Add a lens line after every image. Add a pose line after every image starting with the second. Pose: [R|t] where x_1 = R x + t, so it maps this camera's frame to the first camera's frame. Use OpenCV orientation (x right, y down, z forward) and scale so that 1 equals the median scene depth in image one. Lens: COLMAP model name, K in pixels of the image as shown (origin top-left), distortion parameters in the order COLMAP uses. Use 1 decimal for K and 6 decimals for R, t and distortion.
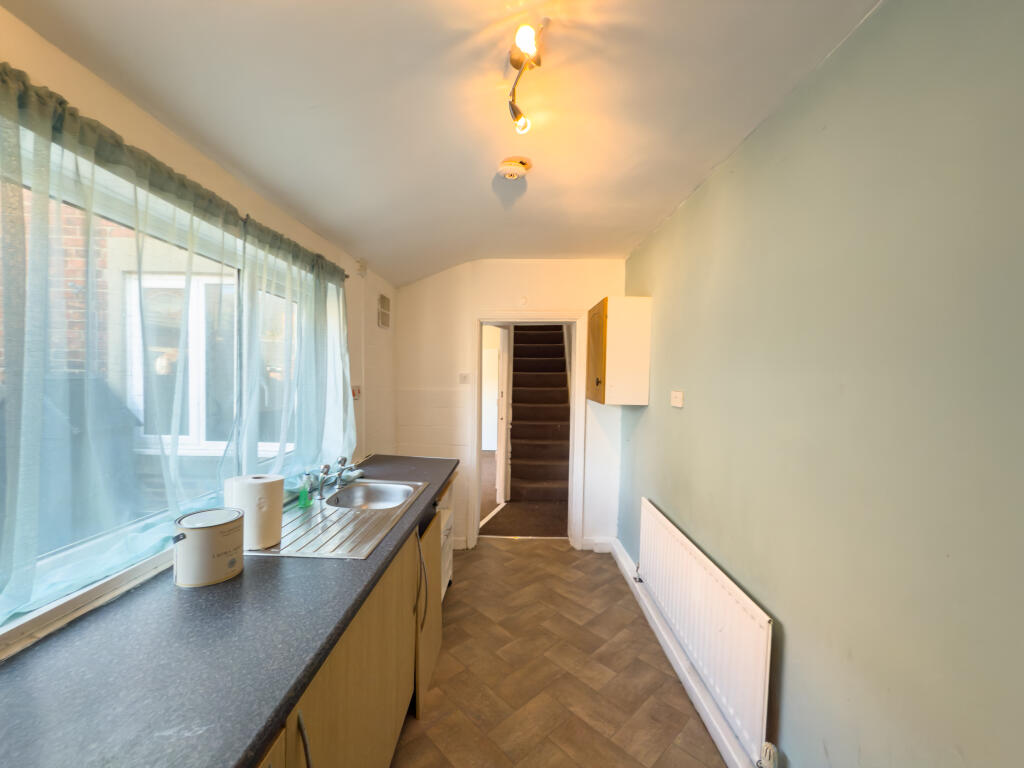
lens RADIAL K [[413.6, 0, 510.5], [0, 413.6, 381.1], [0, 0, 1]] dist [-0.001274, -0.000273]
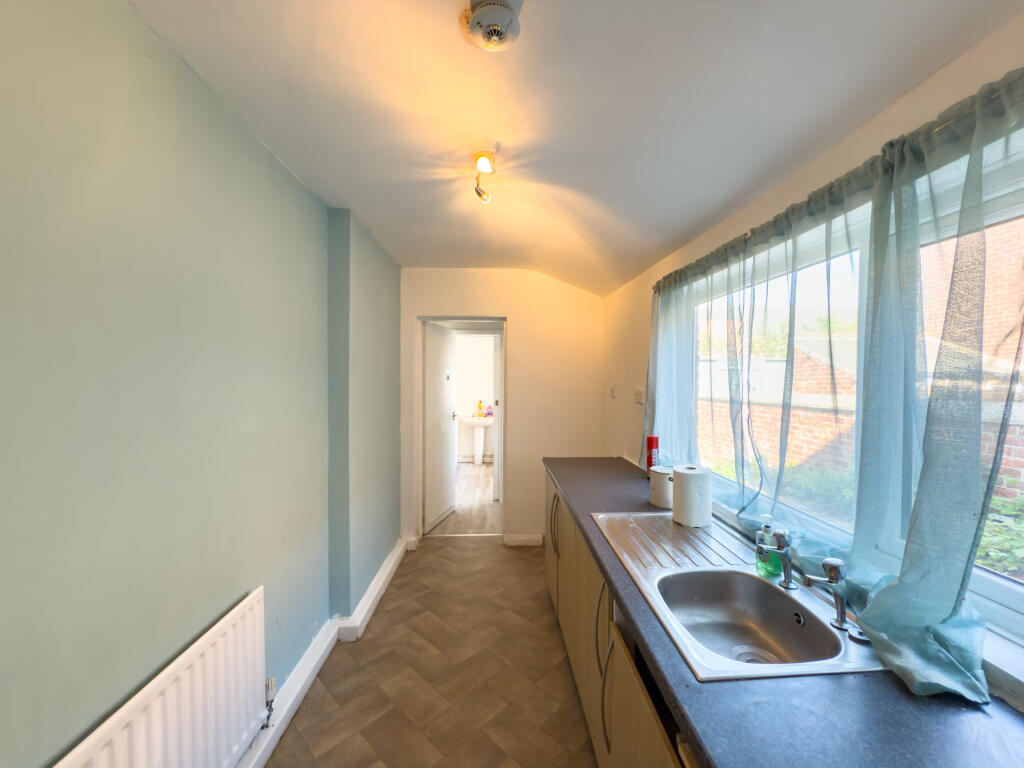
lens RADIAL K [[413.6, 0, 512.0], [0, 413.6, 380.4], [0, 0, 1]] dist [-0.001274, -0.000273]
pose [[-0.998664, -0.036554, -0.036514, 0.008964], [-0.039312, 0.996186, 0.077903, -0.067924], [0.033527, 0.079234, -0.996292, 1.655006]]
